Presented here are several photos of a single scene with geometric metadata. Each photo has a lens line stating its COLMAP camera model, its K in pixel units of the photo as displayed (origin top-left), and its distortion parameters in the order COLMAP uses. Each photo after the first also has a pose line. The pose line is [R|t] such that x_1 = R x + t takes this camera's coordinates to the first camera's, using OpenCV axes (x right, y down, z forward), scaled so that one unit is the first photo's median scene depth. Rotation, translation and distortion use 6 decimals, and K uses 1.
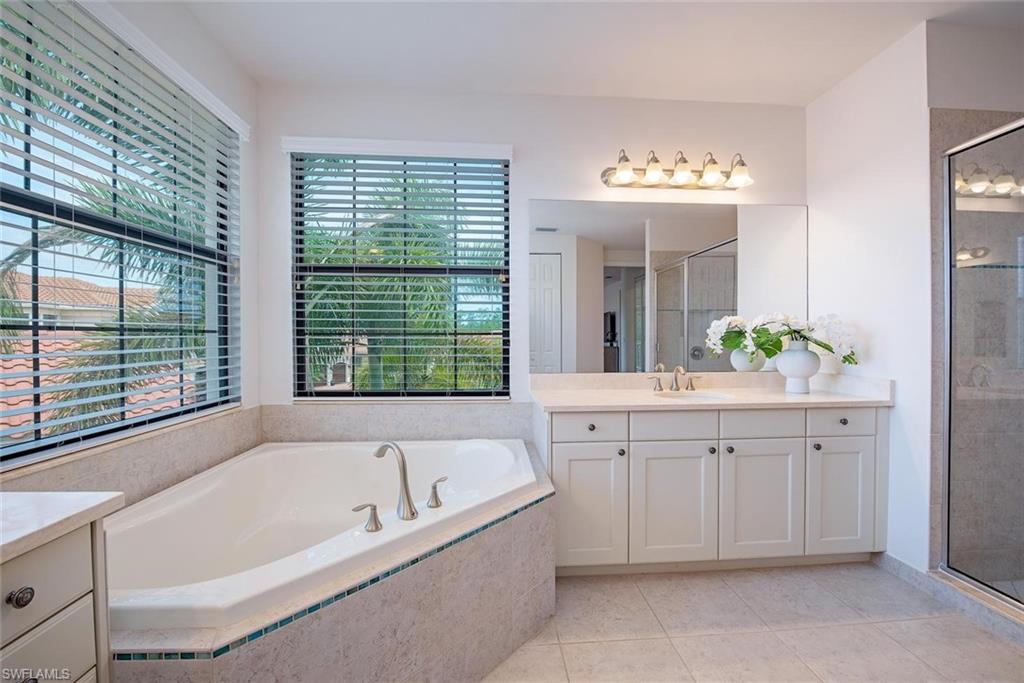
lens RADIAL K [[410.9, 0, 515.1], [0, 410.9, 340.5], [0, 0, 1]] dist [-0.023585, -0.000674]
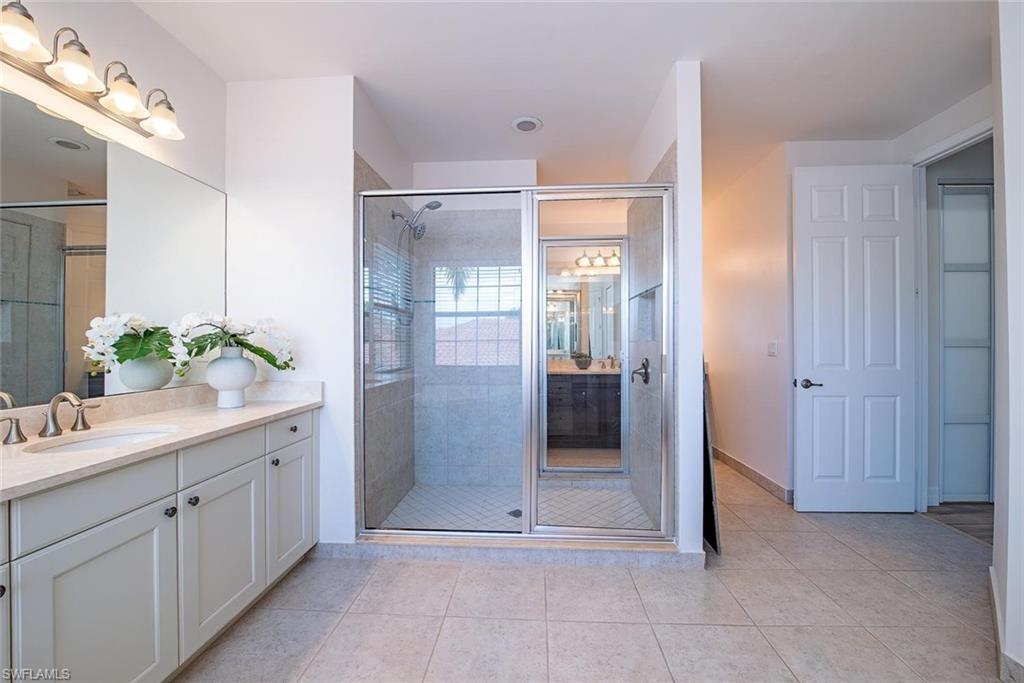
lens RADIAL K [[410.9, 0, 515.4], [0, 410.9, 342.0], [0, 0, 1]] dist [-0.023585, -0.000674]
pose [[0.105427, 0.001518, 0.994426, -0.100701], [0.008556, 0.999960, -0.002433, -0.002831], [-0.994390, 0.008765, 0.105410, 0.328777]]
